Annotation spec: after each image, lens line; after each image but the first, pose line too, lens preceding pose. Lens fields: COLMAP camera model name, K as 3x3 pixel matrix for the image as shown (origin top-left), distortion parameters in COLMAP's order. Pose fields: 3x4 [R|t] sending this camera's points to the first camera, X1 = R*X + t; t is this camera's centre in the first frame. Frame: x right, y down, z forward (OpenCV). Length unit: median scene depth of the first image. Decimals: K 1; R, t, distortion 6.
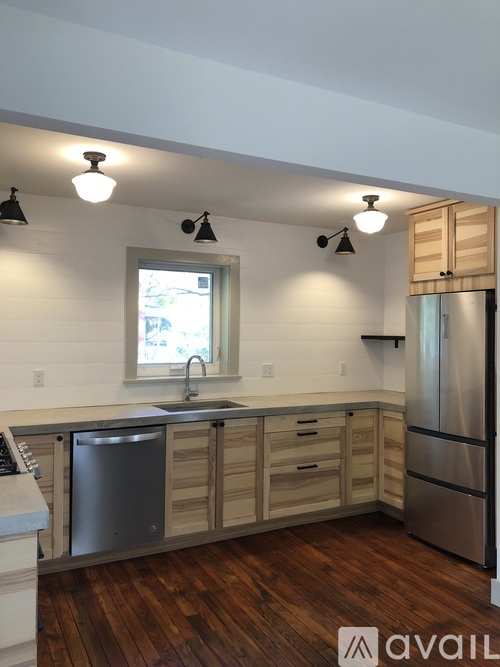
lens RADIAL K [[549.6, 0, 249.3], [0, 549.6, 327.7], [0, 0, 1]] dist [0.034392, -0.005877]
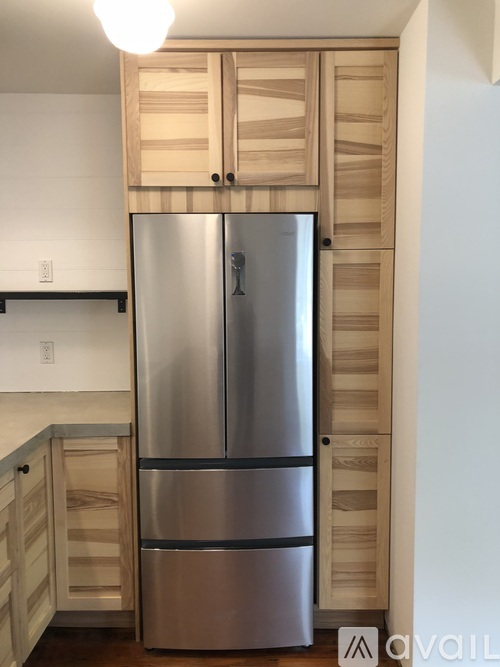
lens RADIAL K [[549.6, 0, 267.6], [0, 549.6, 326.1], [0, 0, 1]] dist [0.034392, -0.005877]
pose [[0.469479, -0.091534, 0.878186, -0.122536], [0.002827, 0.994763, 0.102174, -0.006262], [-0.882939, -0.045486, 0.467279, 0.687577]]
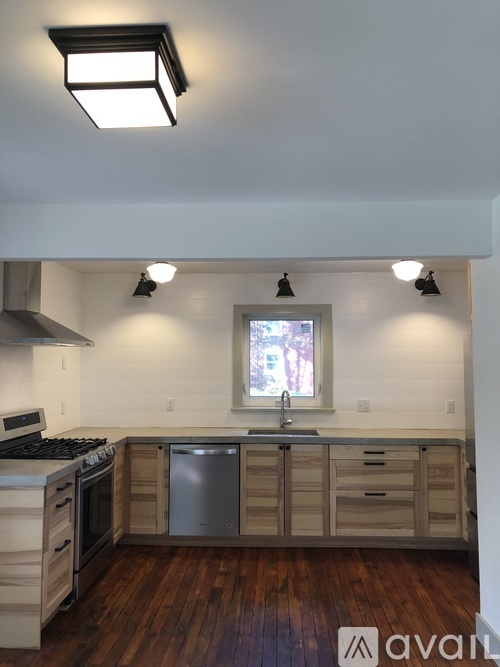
lens RADIAL K [[549.6, 0, 255.1], [0, 549.6, 330.4], [0, 0, 1]] dist [0.034392, -0.005877]
pose [[0.867208, -0.038626, -0.496446, 0.489540], [0.008589, 0.997999, -0.062646, -0.006502], [0.497872, 0.050063, 0.865804, -0.095284]]
